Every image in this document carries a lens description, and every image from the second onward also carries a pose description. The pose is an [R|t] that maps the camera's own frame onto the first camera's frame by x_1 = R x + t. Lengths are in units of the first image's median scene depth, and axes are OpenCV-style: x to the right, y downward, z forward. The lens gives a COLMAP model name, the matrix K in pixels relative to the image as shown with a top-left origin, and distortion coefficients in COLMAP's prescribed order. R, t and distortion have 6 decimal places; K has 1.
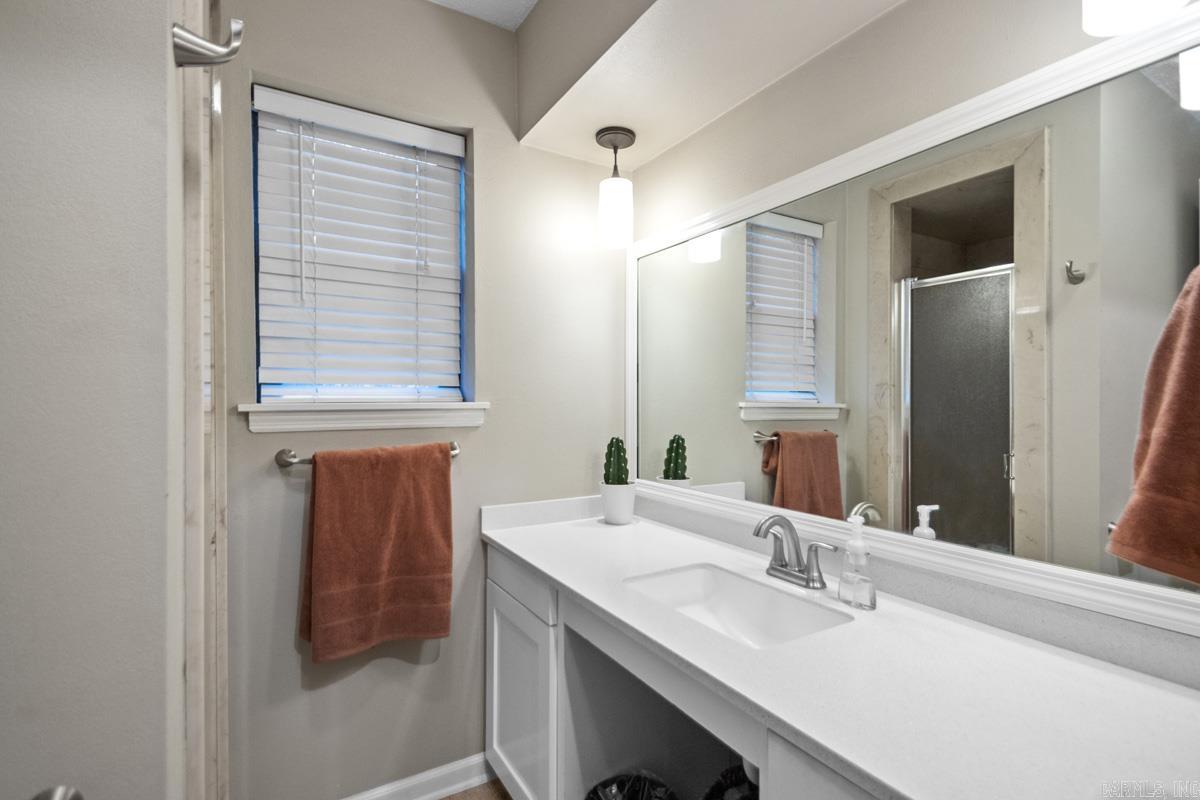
lens RADIAL K [[553.0, 0, 600.2], [0, 553.0, 399.1], [0, 0, 1]] dist [0.025493, -0.016353]
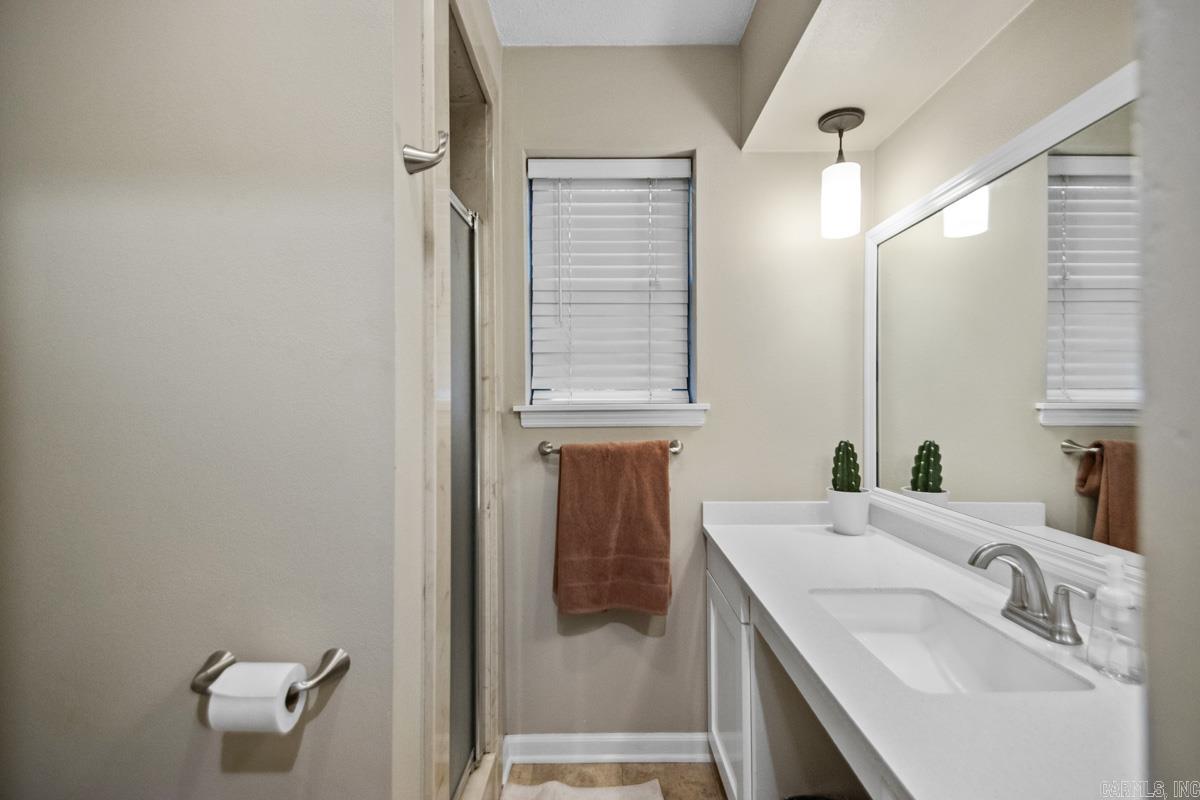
lens RADIAL K [[553.0, 0, 643.9], [0, 553.0, 398.6], [0, 0, 1]] dist [0.025493, -0.016353]
pose [[0.858507, -0.007041, -0.512753, 0.247353], [0.006018, 0.999975, -0.003655, -0.000938], [0.512766, 0.000052, 0.858528, 0.028018]]
